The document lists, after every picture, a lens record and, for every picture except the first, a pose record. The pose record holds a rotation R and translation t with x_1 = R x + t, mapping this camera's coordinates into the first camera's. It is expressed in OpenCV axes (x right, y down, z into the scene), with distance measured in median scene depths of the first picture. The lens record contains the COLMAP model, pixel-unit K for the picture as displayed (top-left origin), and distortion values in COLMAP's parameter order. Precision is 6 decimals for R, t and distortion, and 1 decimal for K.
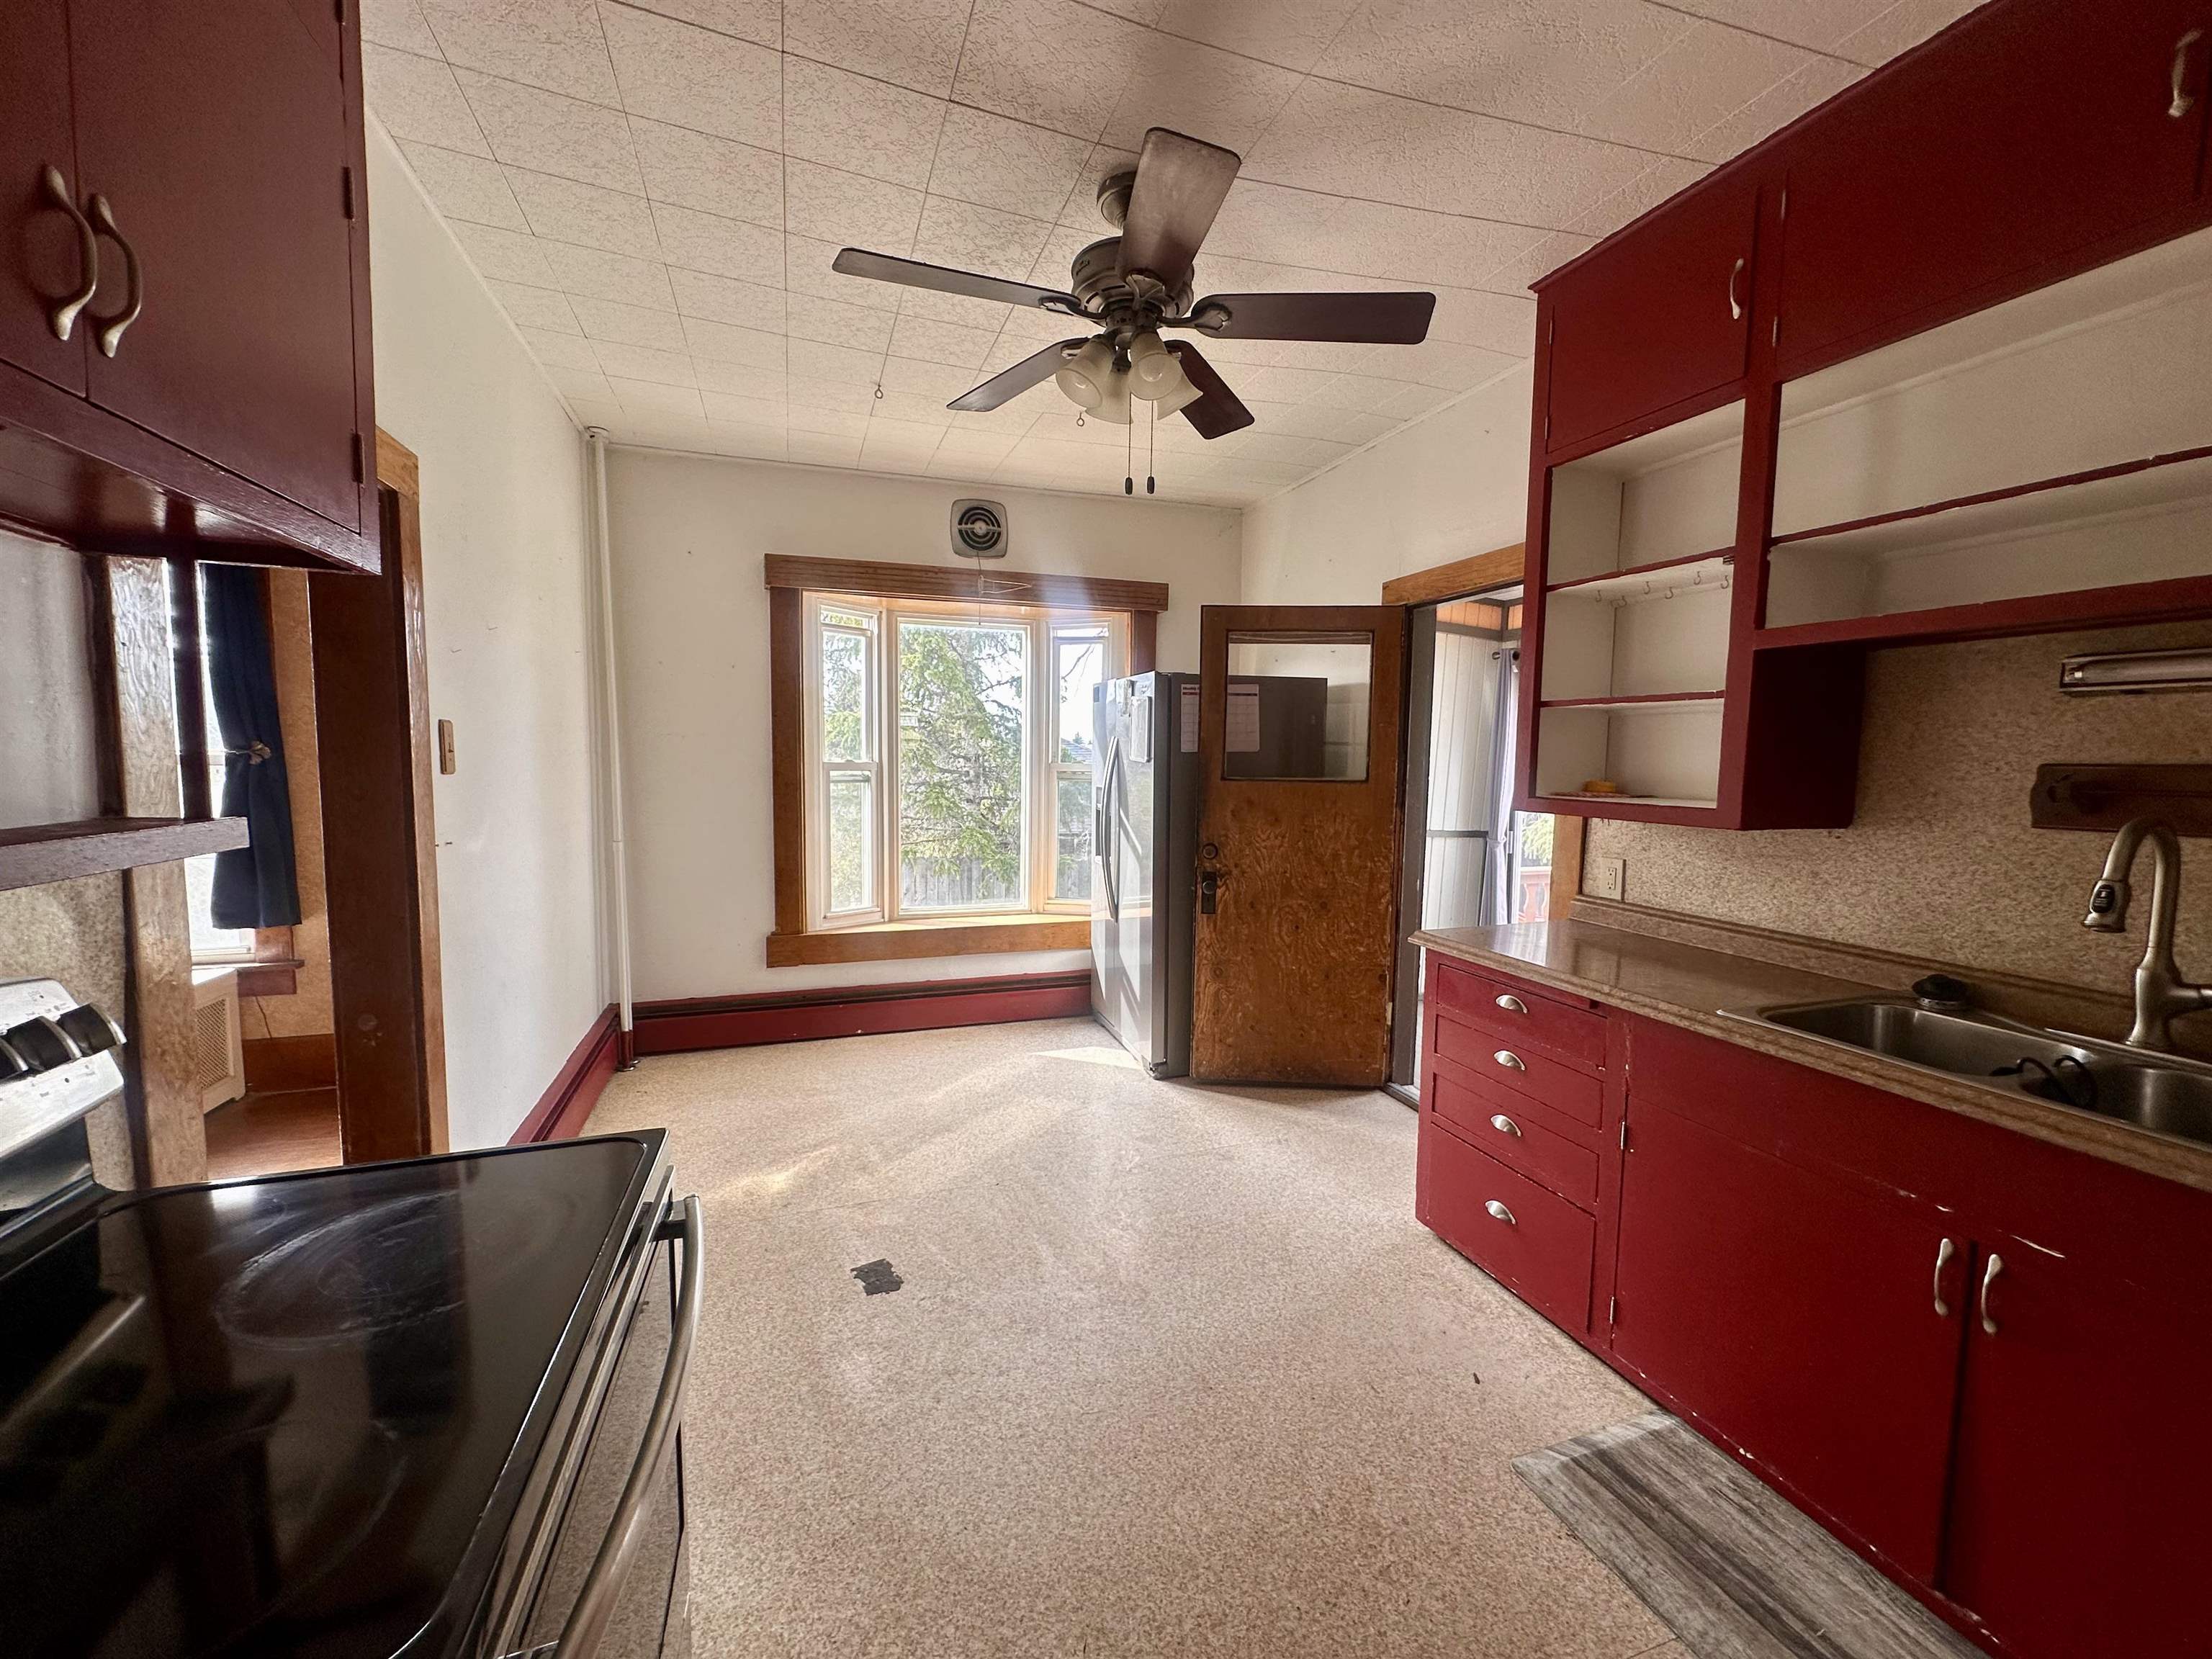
lens RADIAL K [[886.7, 0, 1104.2], [0, 886.7, 830.1], [0, 0, 1]] dist [-0.003395, 0.000608]
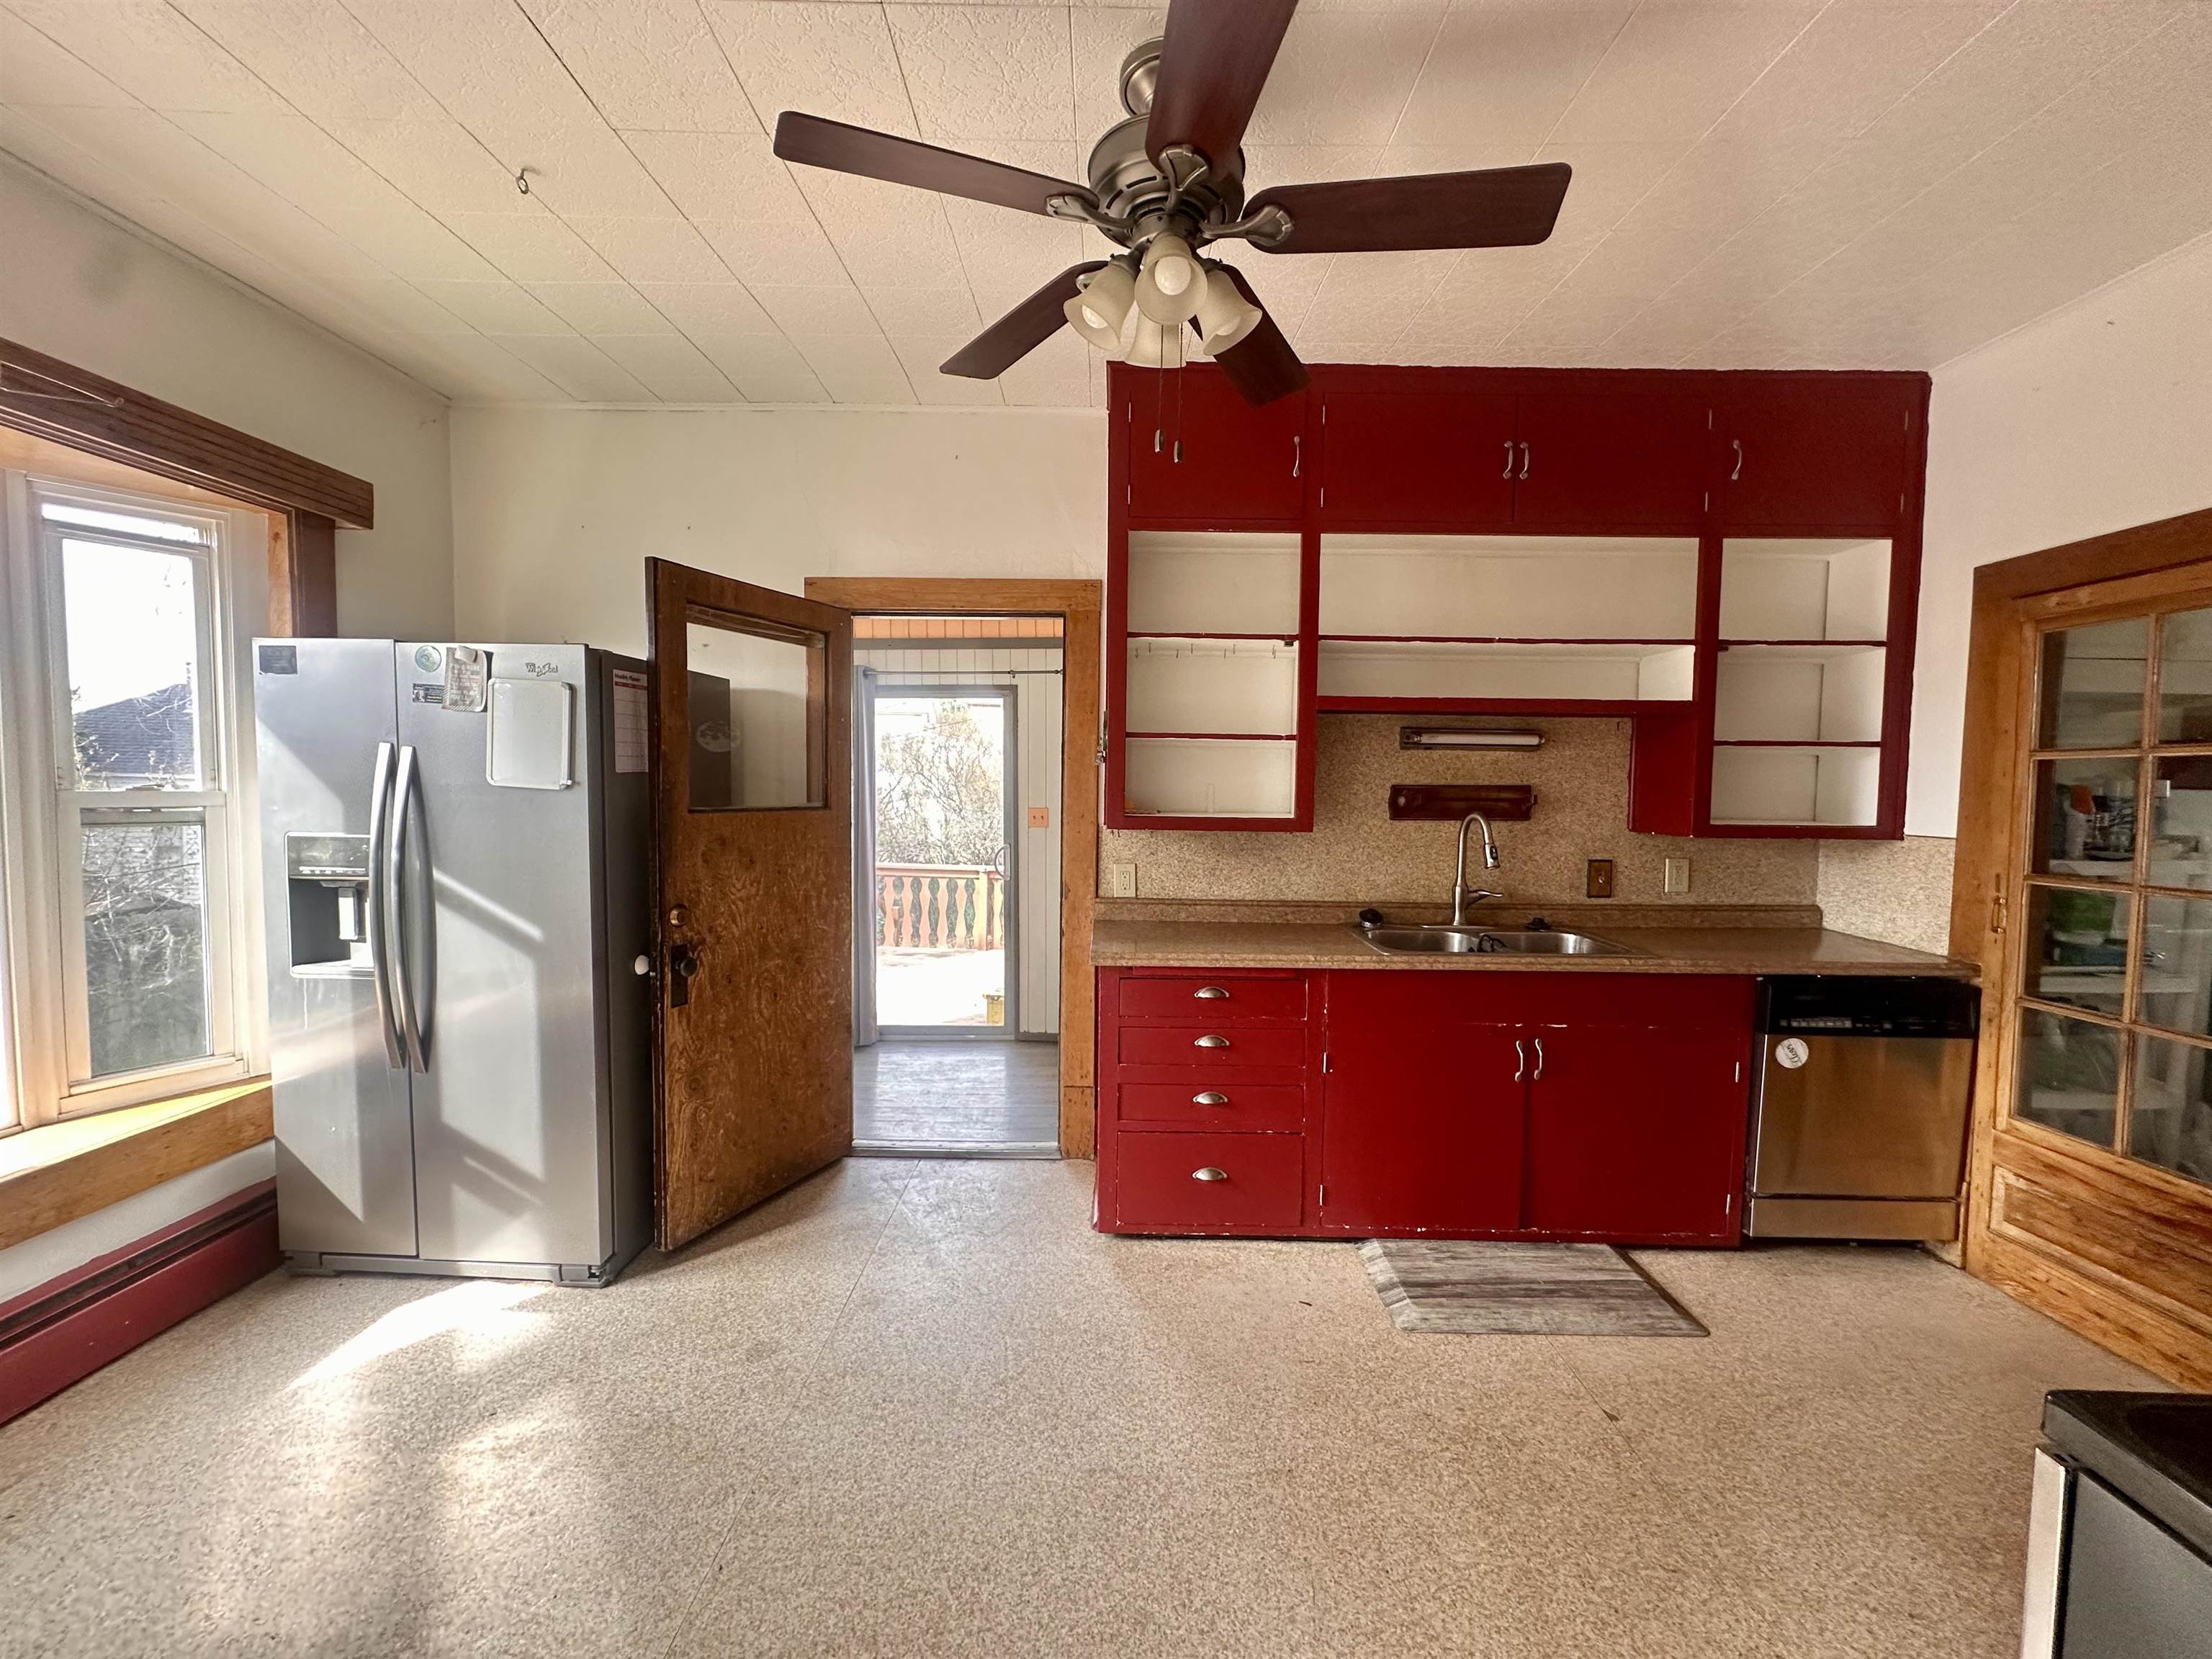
lens RADIAL K [[886.7, 0, 1100.8], [0, 886.7, 831.6], [0, 0, 1]] dist [-0.003395, 0.000608]
pose [[0.335737, -0.060720, 0.939997, -0.604970], [0.072590, 0.996620, 0.038450, -0.064510], [-0.939155, 0.055325, 0.339010, 0.655546]]
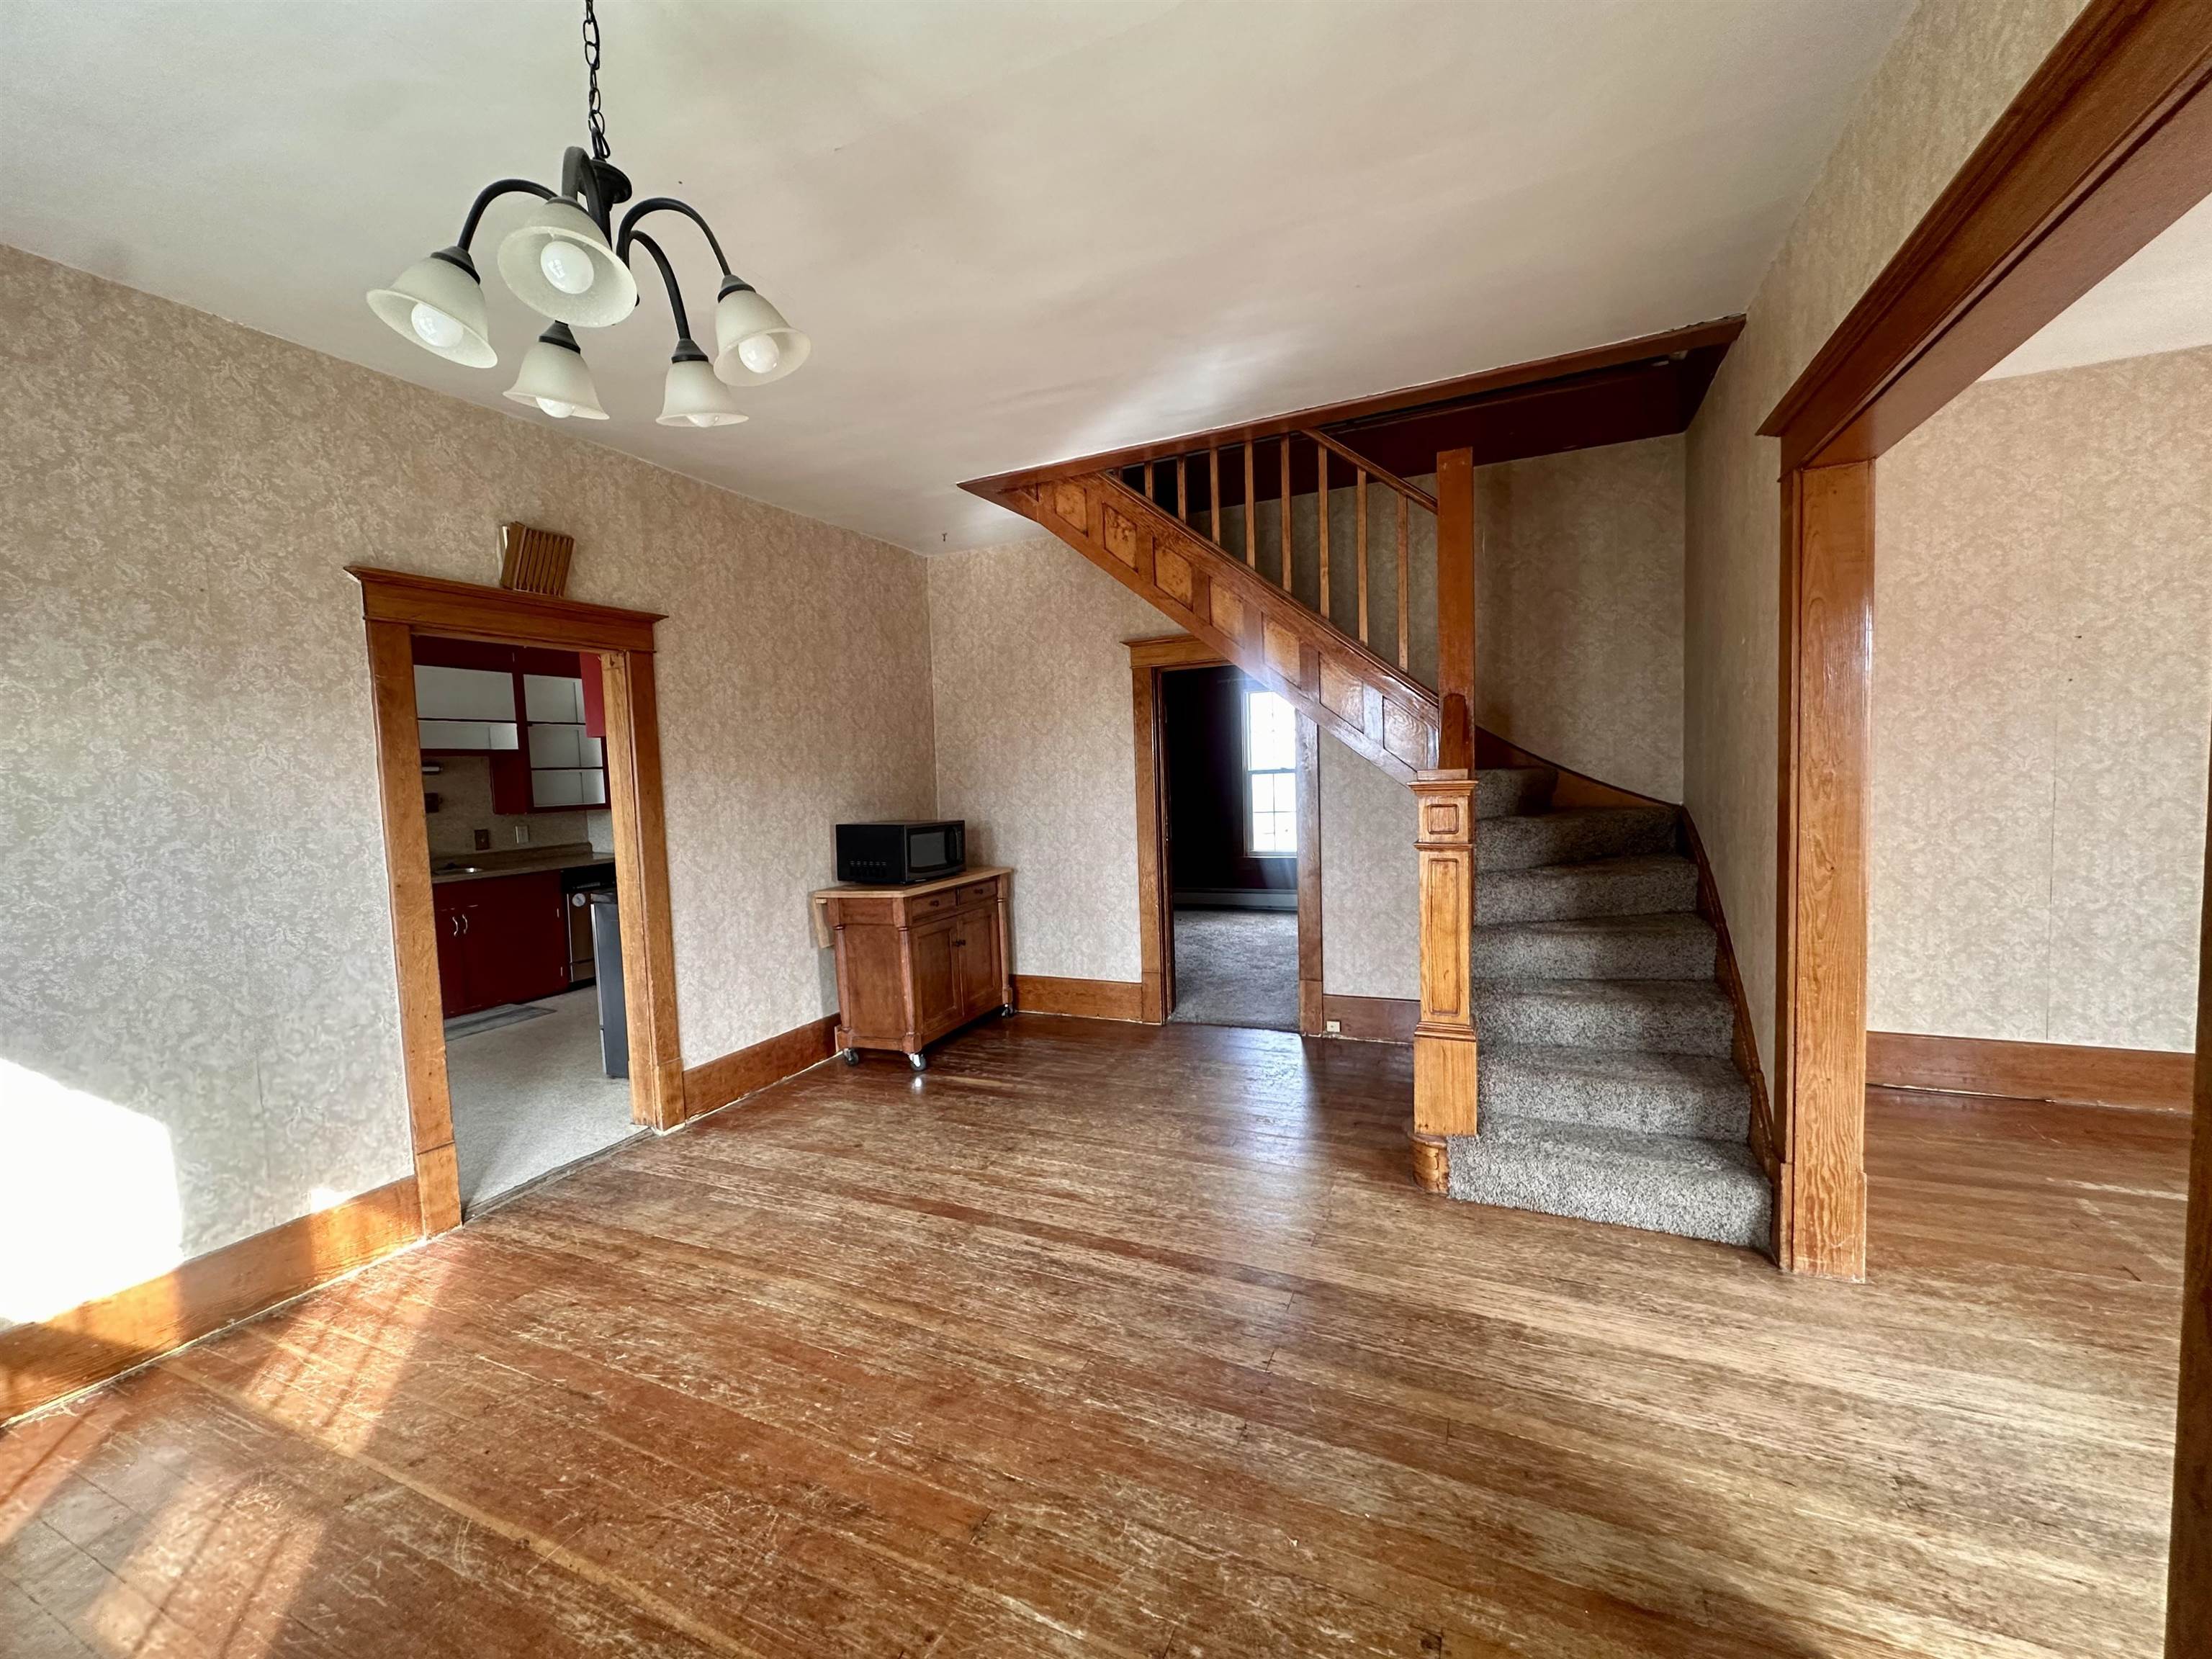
lens RADIAL K [[886.7, 0, 1107.7], [0, 886.7, 827.0], [0, 0, 1]] dist [-0.003395, 0.000608]
pose [[-0.727984, -0.026777, 0.685071, -2.106185], [0.086328, 0.987704, 0.130342, -0.100372], [-0.680137, 0.154028, -0.716721, 0.989871]]
